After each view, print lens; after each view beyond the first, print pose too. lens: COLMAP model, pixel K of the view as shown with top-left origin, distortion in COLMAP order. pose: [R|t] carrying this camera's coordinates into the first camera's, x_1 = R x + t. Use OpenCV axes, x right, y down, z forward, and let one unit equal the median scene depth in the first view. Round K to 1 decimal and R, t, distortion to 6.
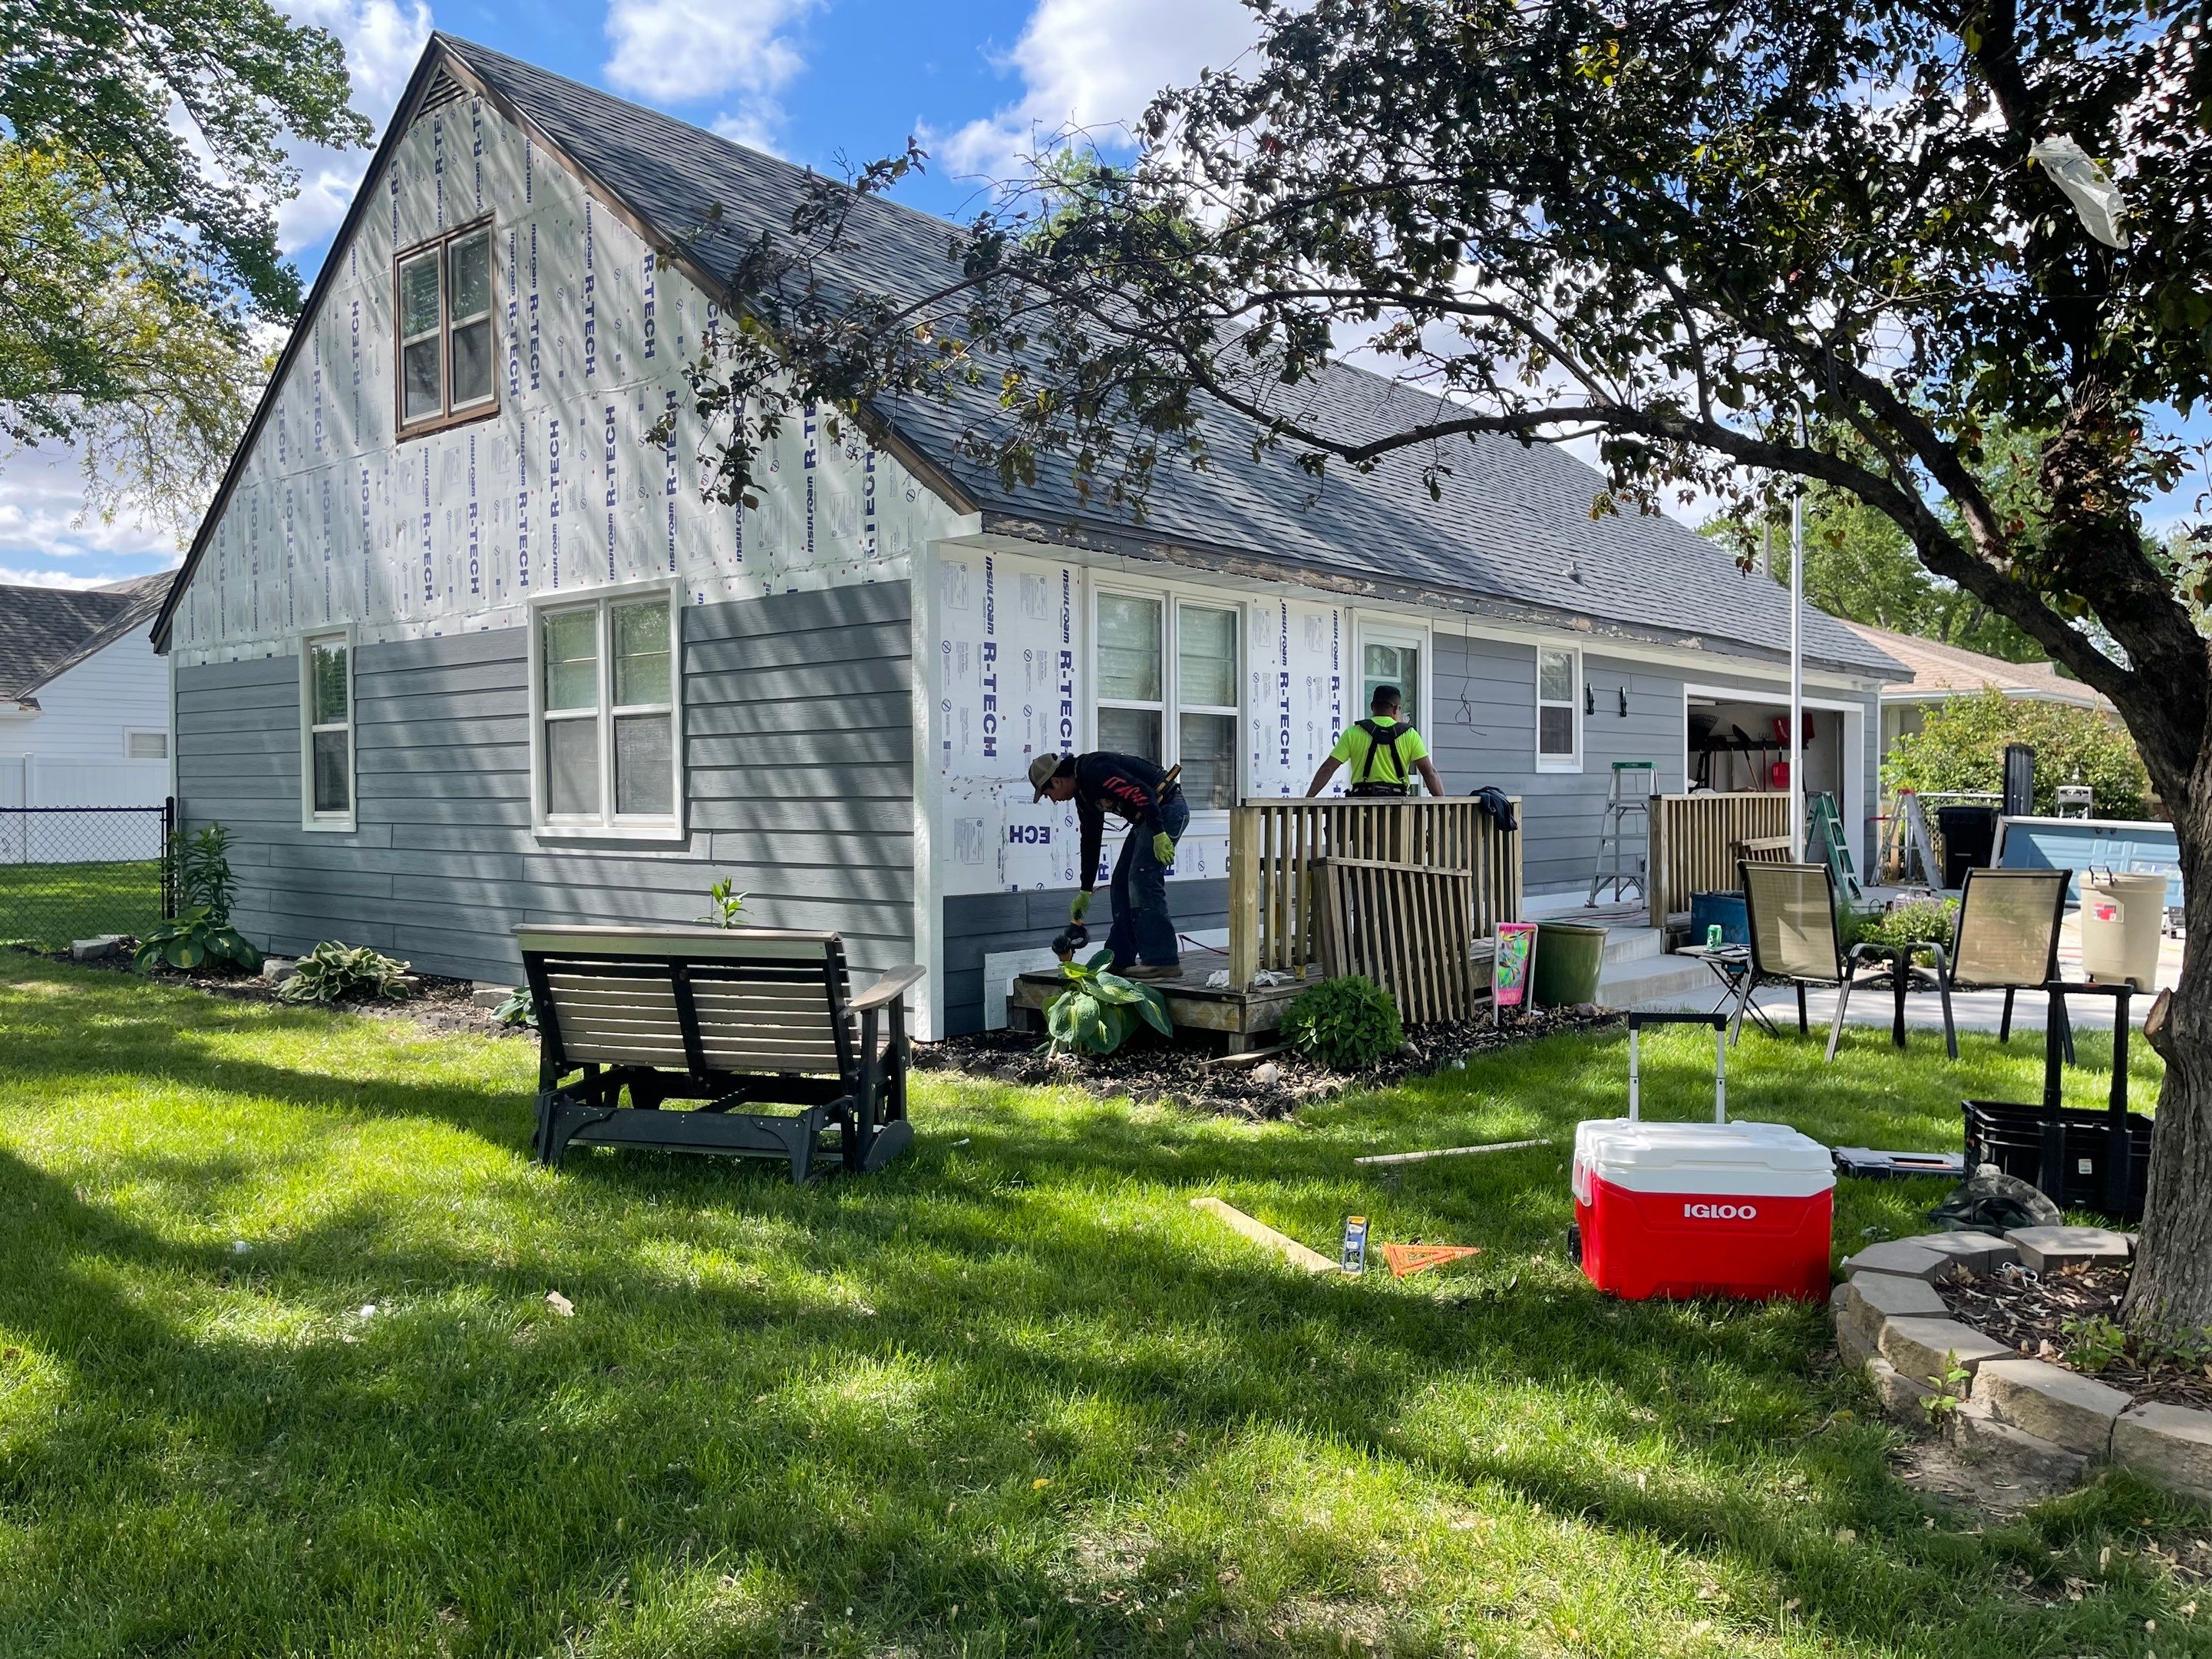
lens RADIAL K [[1668.3, 0, 1100.9], [0, 1668.3, 820.0], [0, 0, 1]] dist [0.075483, -0.093635]
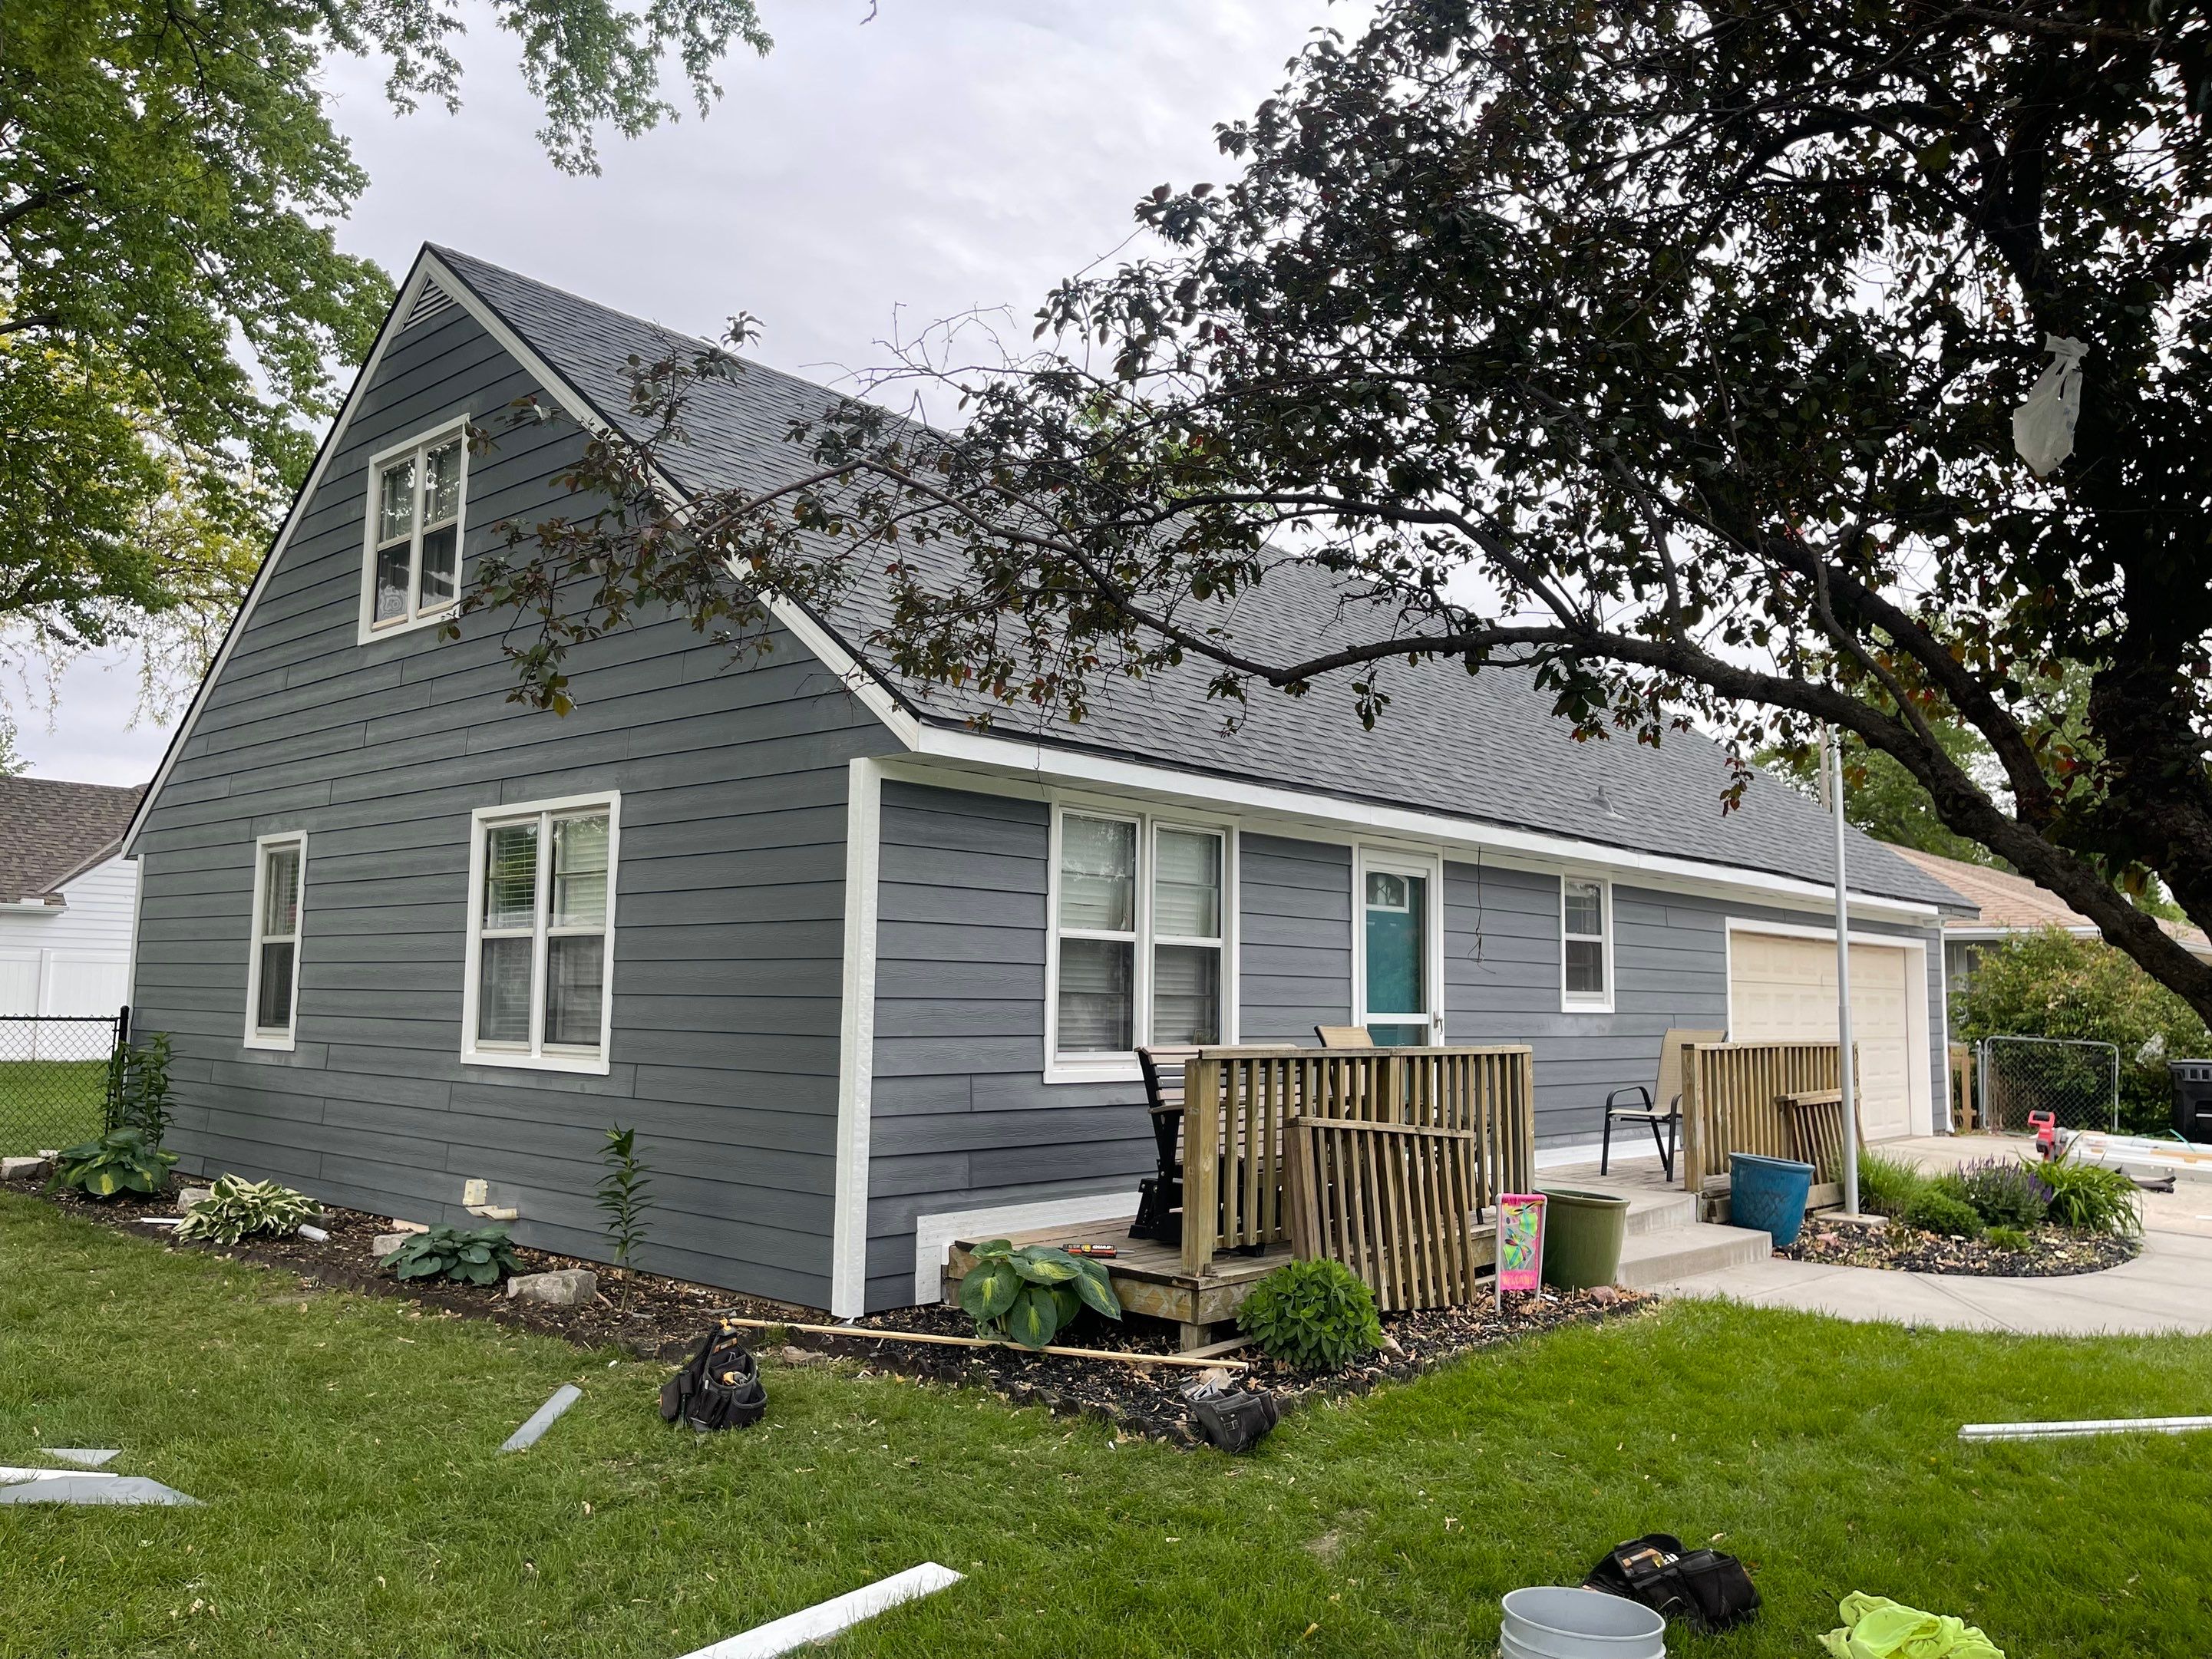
lens RADIAL K [[1668.3, 0, 1094.7], [0, 1668.3, 825.9], [0, 0, 1]] dist [0.075483, -0.093635]
pose [[0.999103, 0.017587, -0.038513, 0.045594], [-0.022044, 0.992702, -0.118565, -0.018436], [0.036147, 0.119308, 0.992199, 0.074884]]
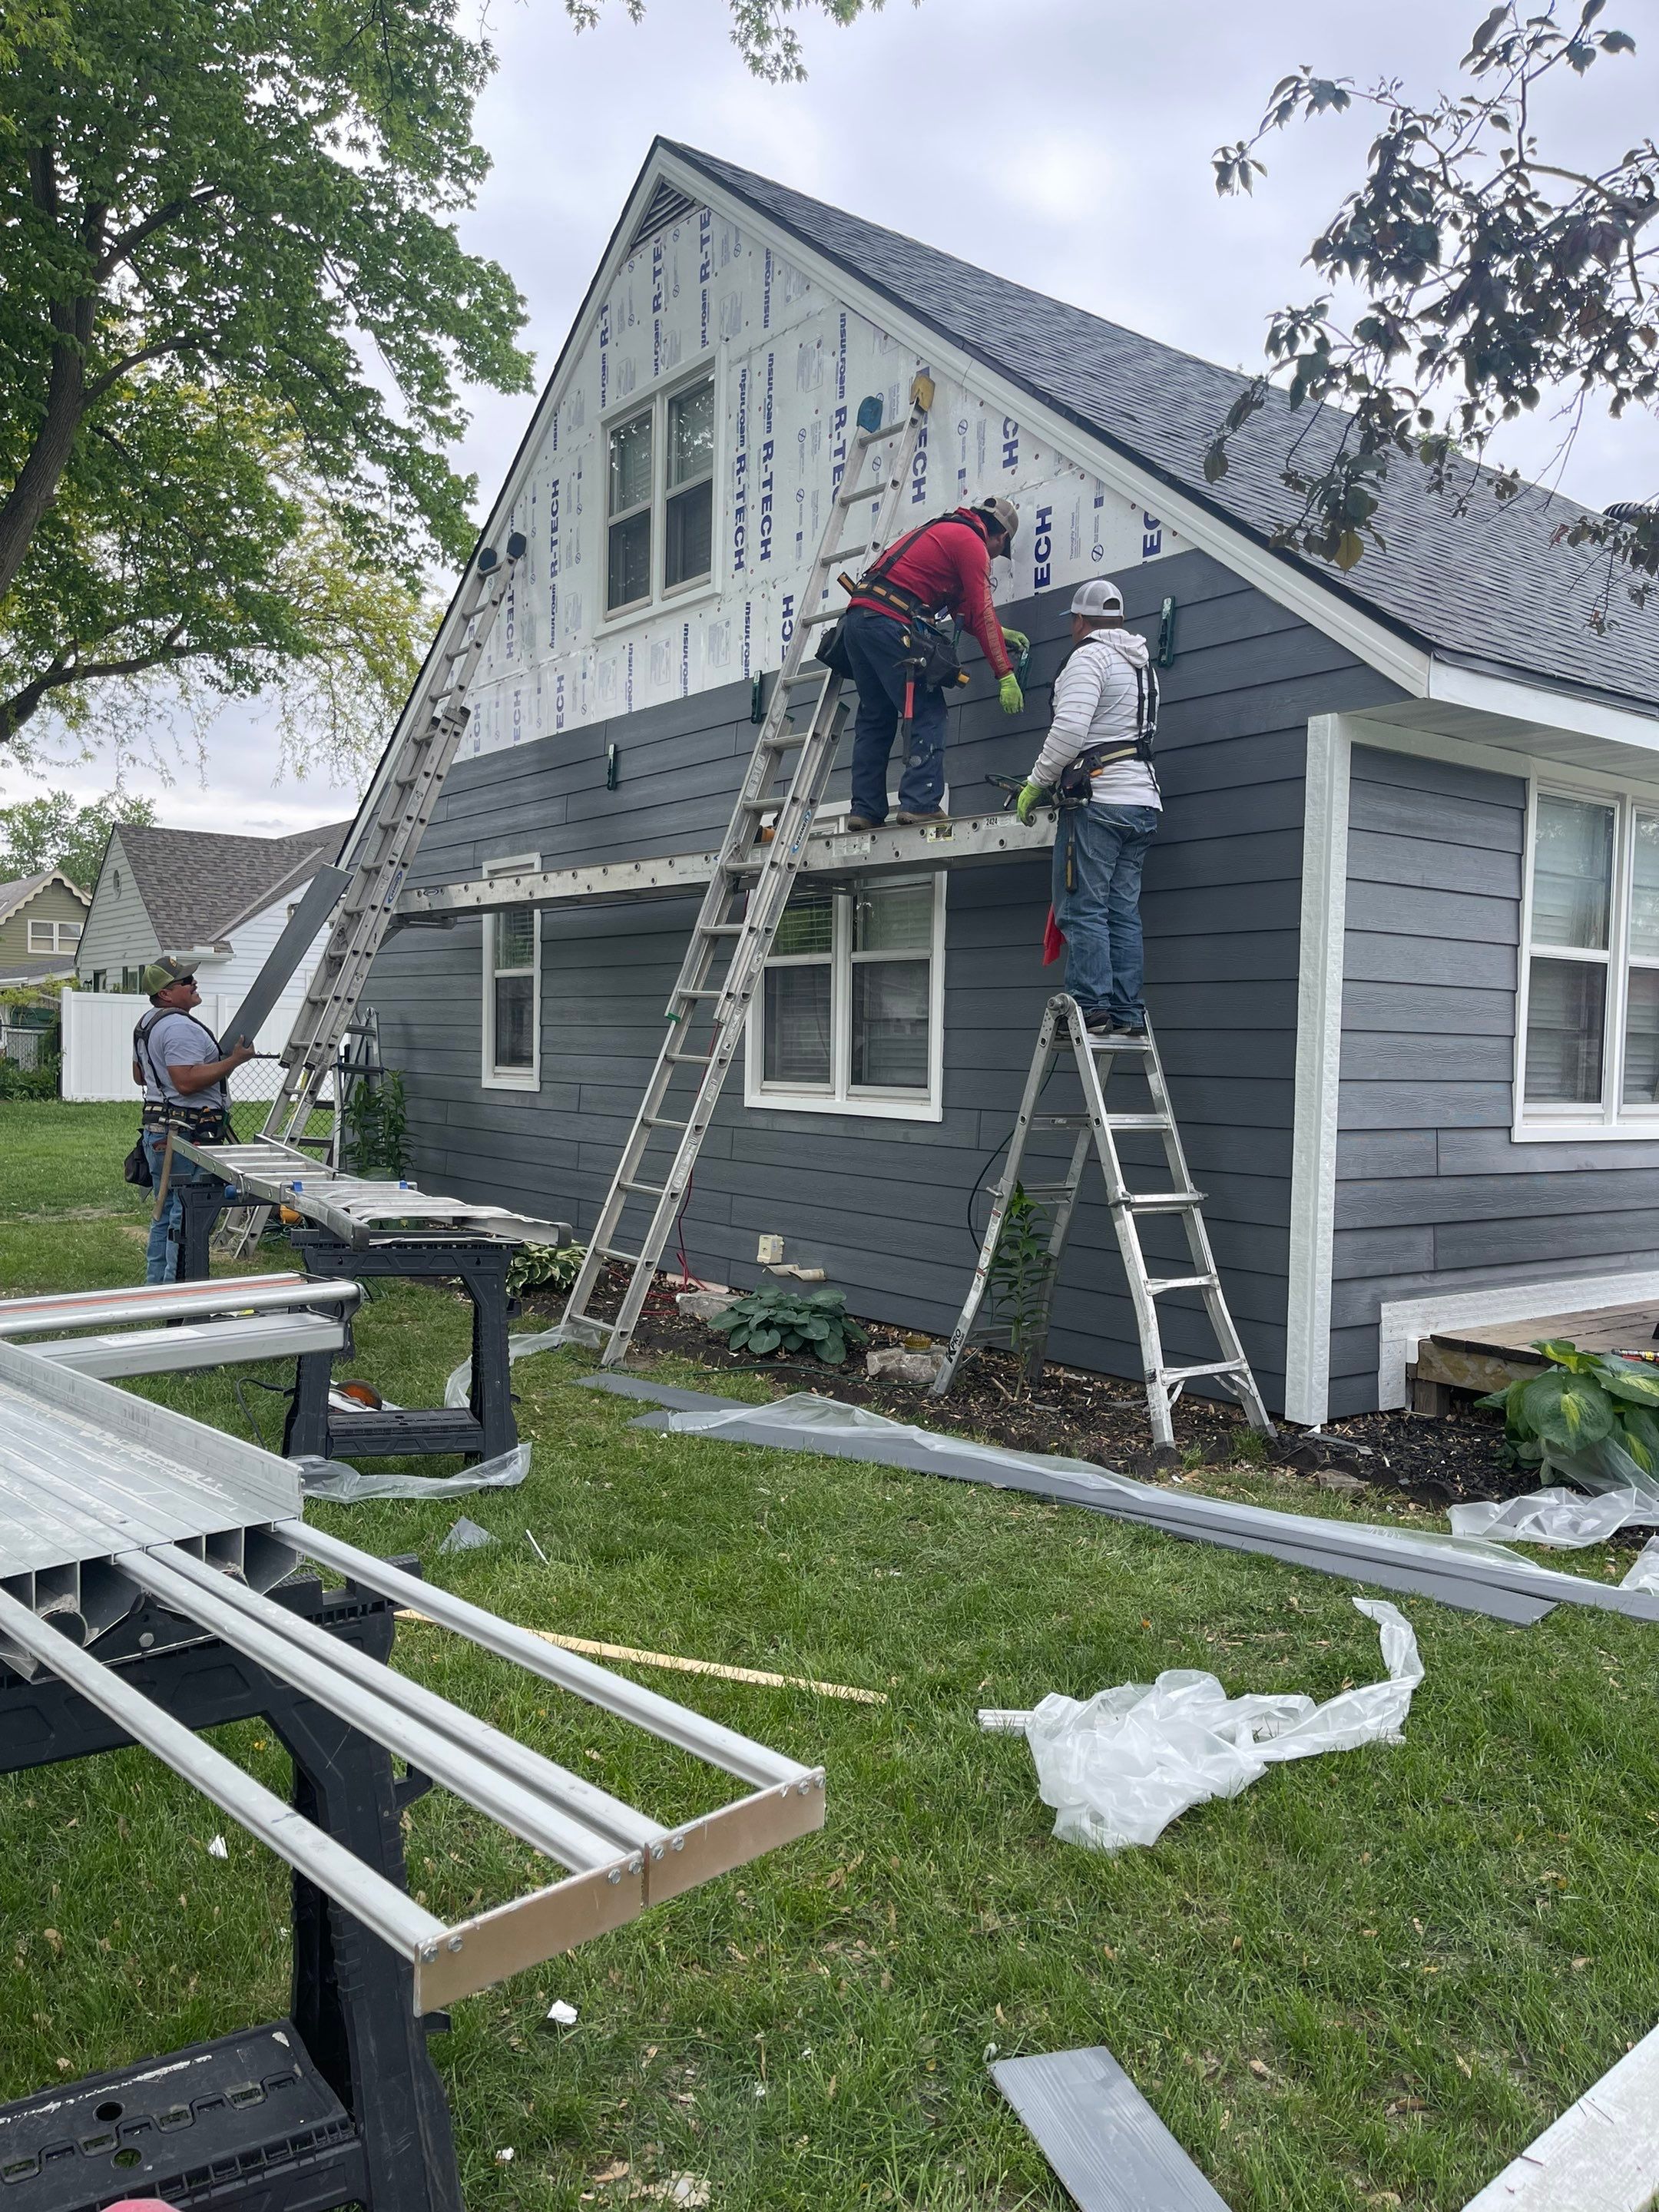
lens RADIAL K [[1668.5, 0, 837.9], [0, 1668.5, 1111.4], [0, 0, 1]] dist [0.075483, -0.093635]
pose [[0.976057, 0.034624, -0.214741, -0.118041], [-0.030620, 0.999290, 0.021944, -0.007795], [0.215348, -0.014844, 0.976425, 0.210224]]
